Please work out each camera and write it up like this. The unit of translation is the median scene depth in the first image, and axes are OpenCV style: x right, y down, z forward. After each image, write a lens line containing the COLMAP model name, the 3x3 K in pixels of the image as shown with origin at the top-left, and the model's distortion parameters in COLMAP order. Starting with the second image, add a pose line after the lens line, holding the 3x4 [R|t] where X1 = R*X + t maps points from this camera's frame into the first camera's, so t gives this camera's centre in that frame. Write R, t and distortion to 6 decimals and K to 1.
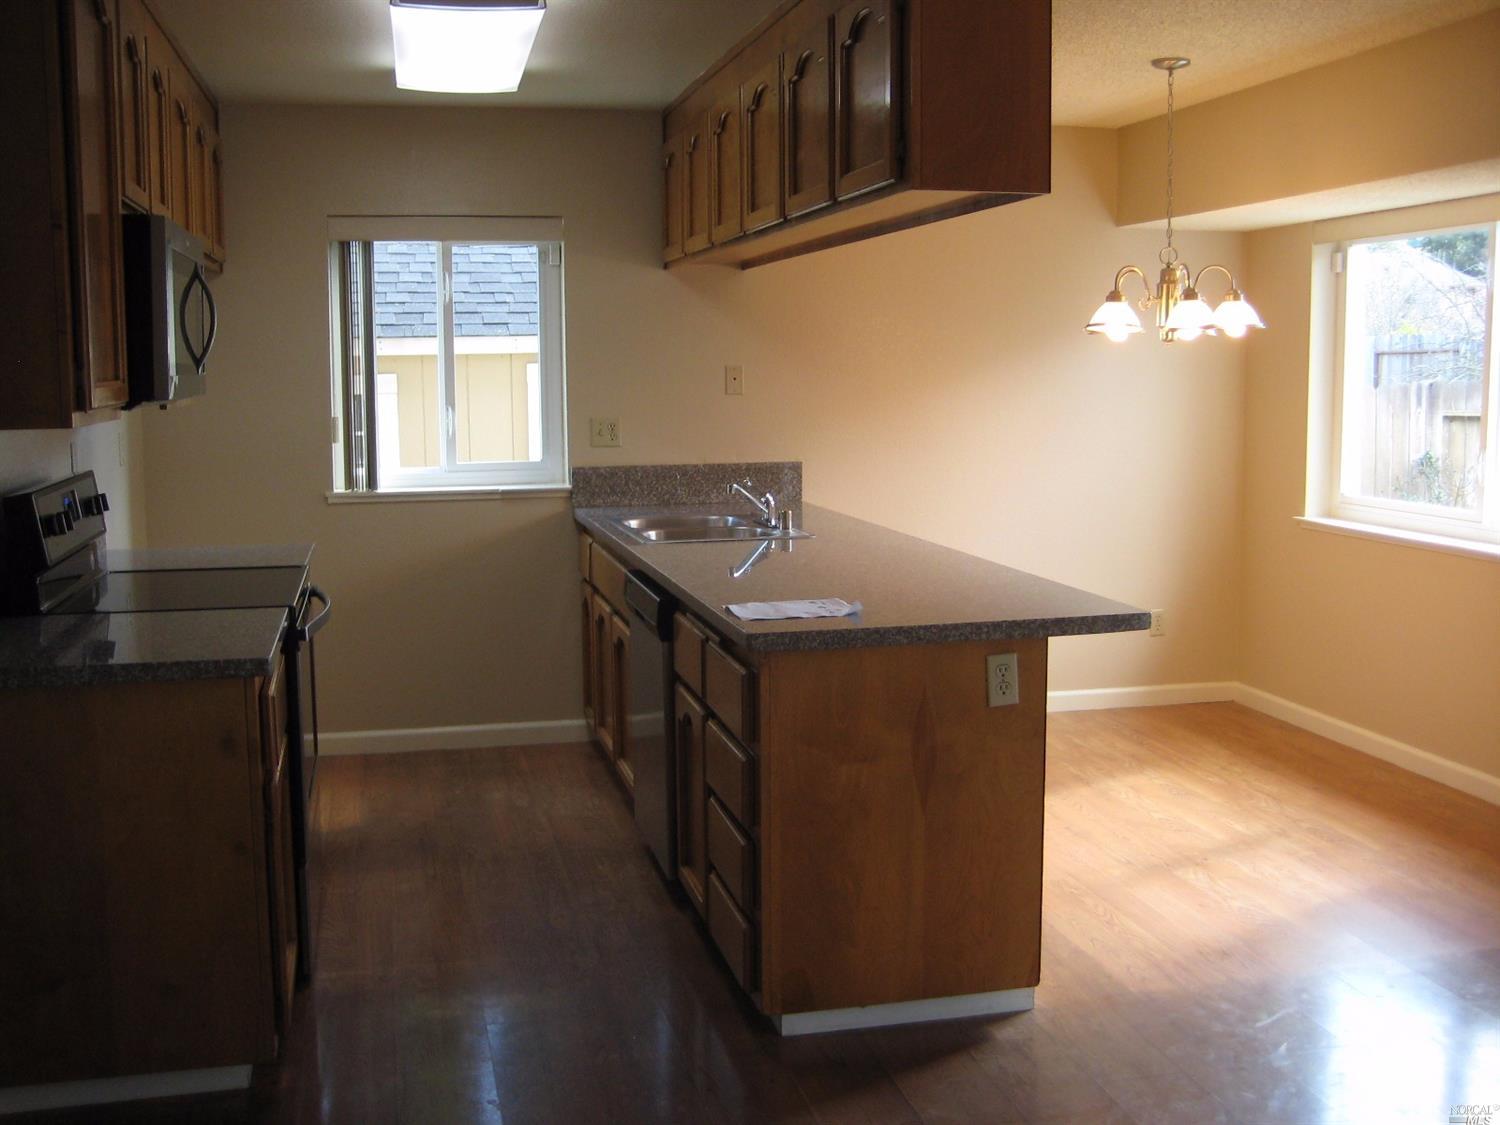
lens RADIAL K [[1591.0, 0, 755.8], [0, 1591.0, 555.3], [0, 0, 1]] dist [-0.157488, 0.243401]
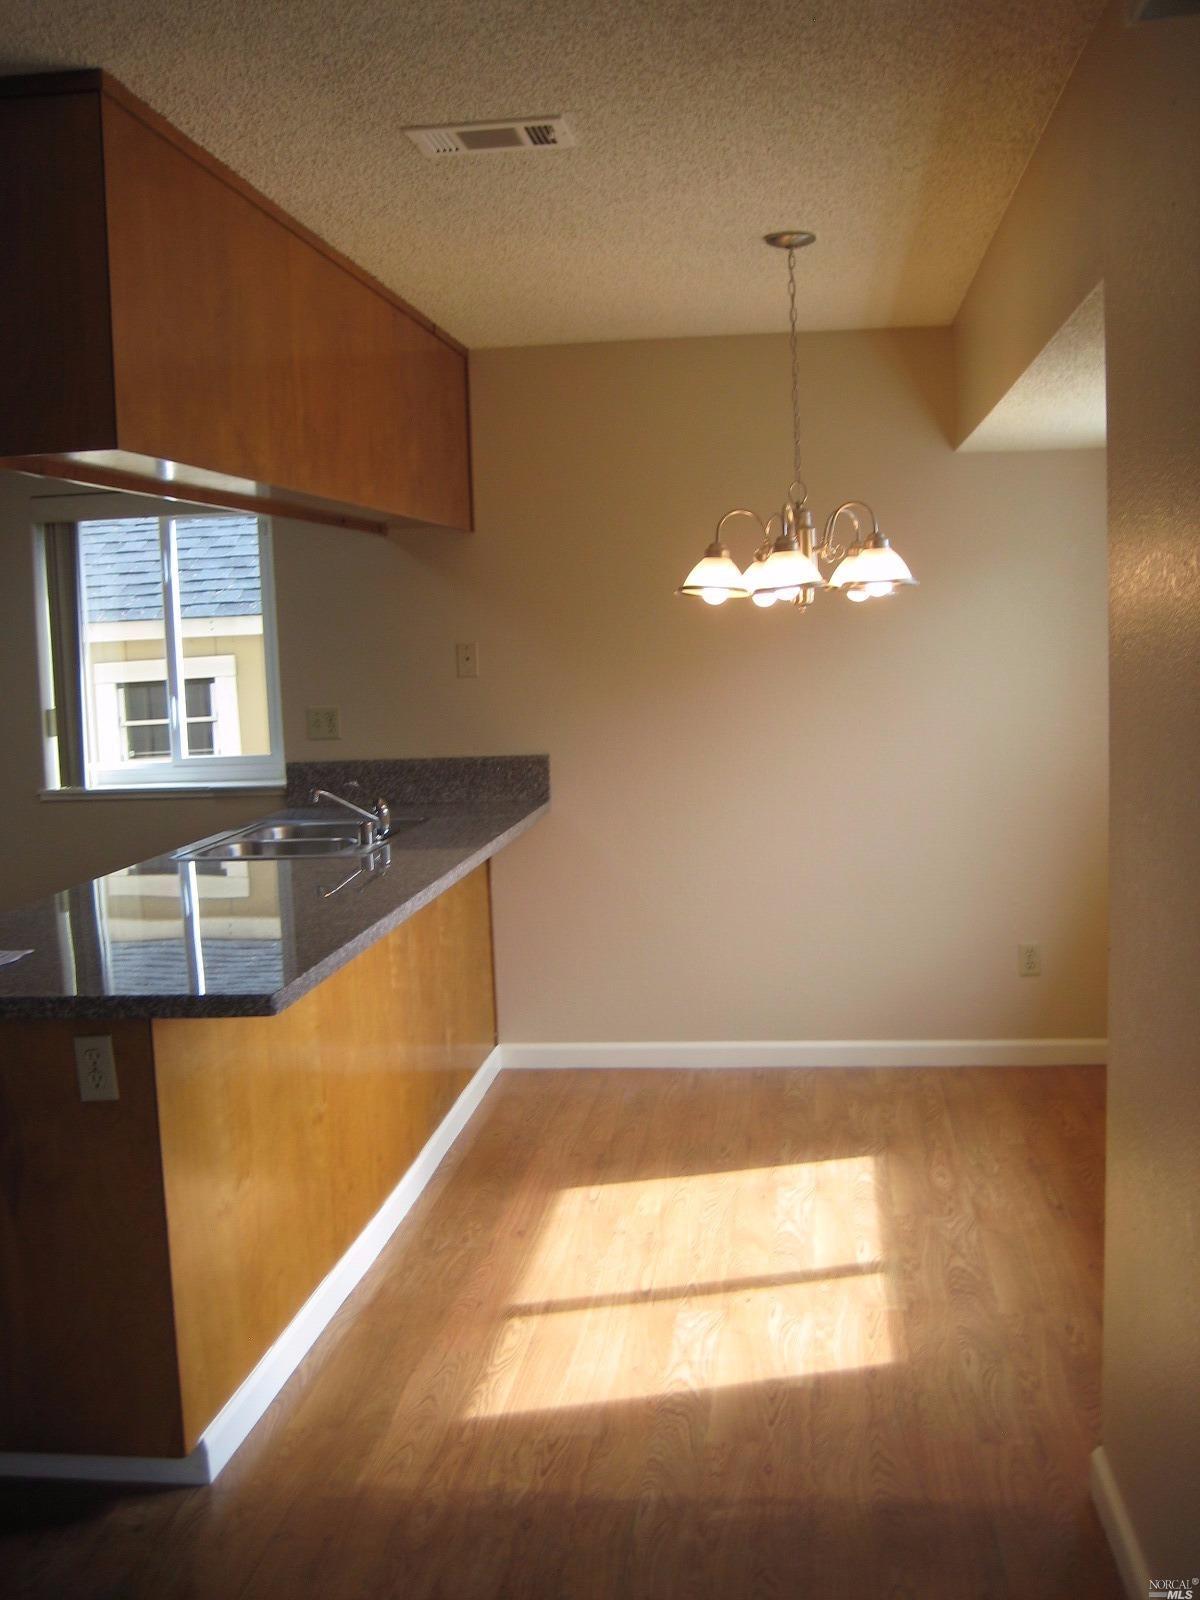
lens RADIAL K [[1697.1, 0, 601.0], [0, 1697.1, 818.6], [0, 0, 1]] dist [-0.157488, 0.243401]
pose [[0.937518, 0.013161, -0.347687, 0.391689], [-0.012900, 0.999912, 0.003064, -0.029882], [0.347697, 0.001612, 0.937605, 0.175453]]
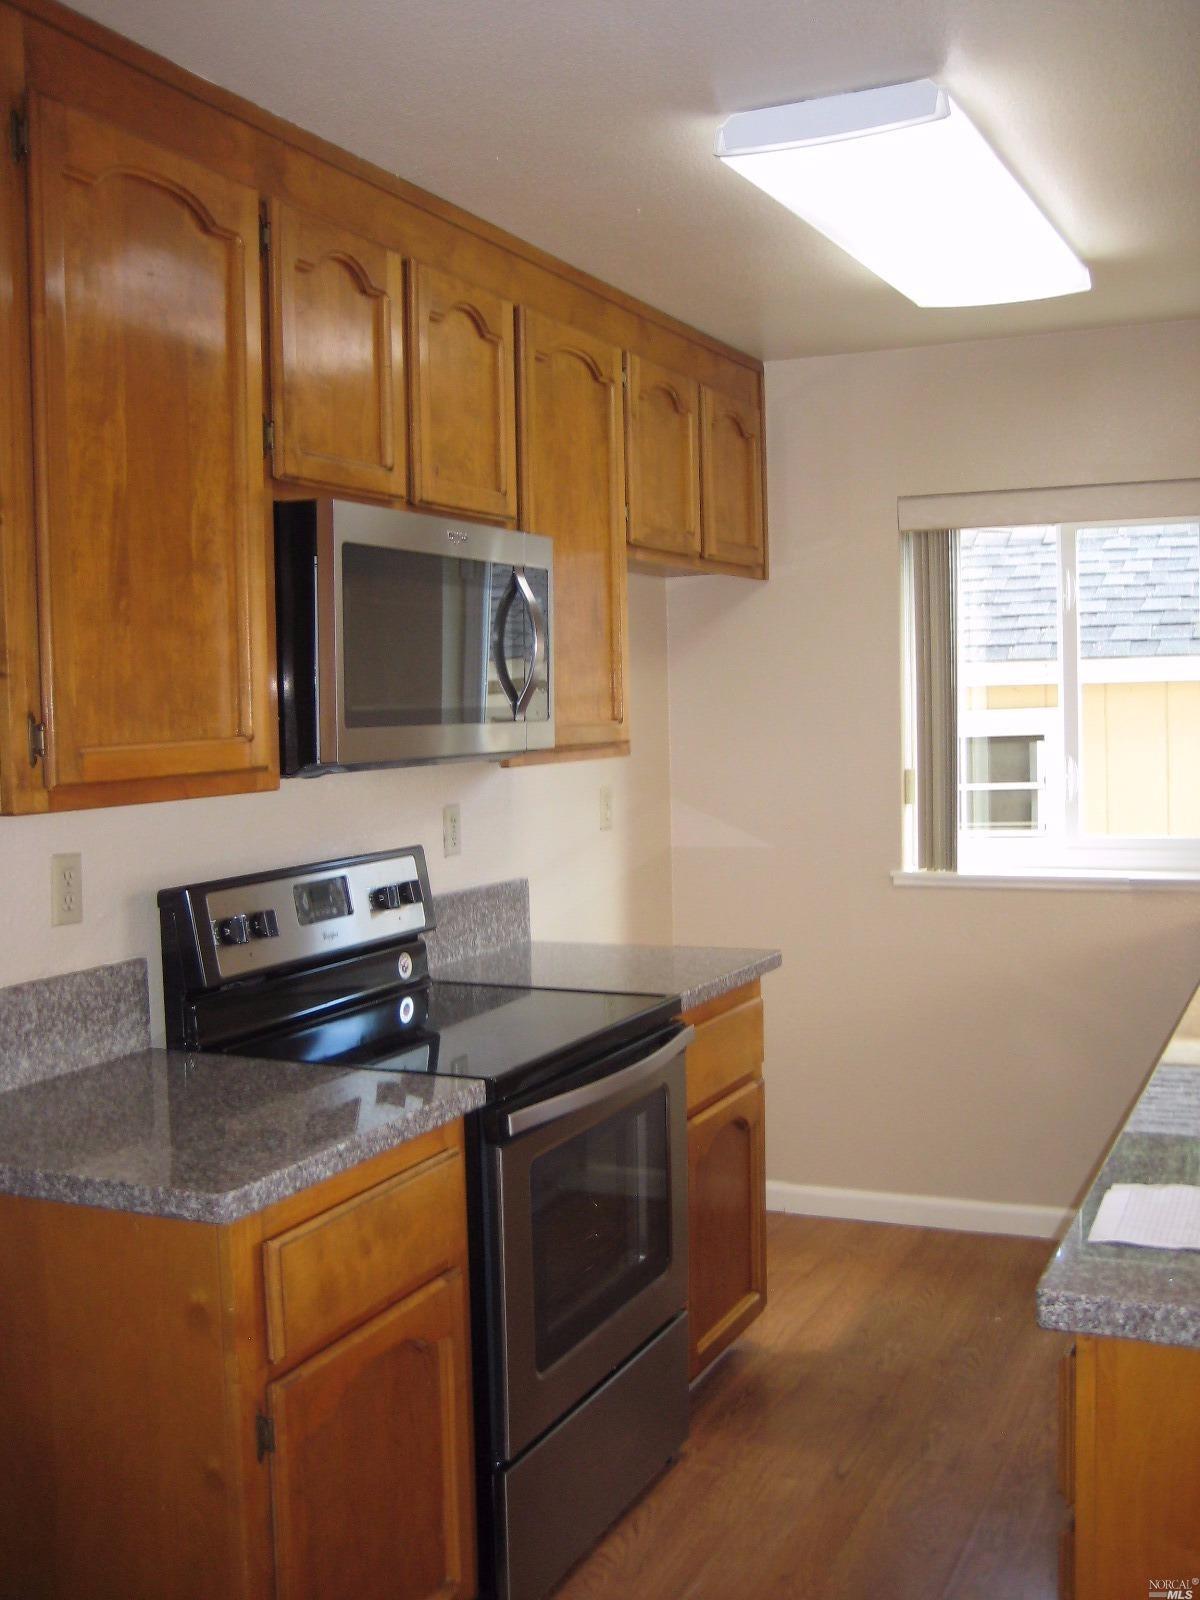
lens RADIAL K [[1697.1, 0, 601.0], [0, 1697.1, 818.6], [0, 0, 1]] dist [-0.157488, 0.243401]
pose [[0.790006, 0.029596, -0.612384, 0.105052], [-0.055409, 0.998193, -0.023238, -0.038479], [0.610590, 0.052290, 0.790219, 0.286934]]
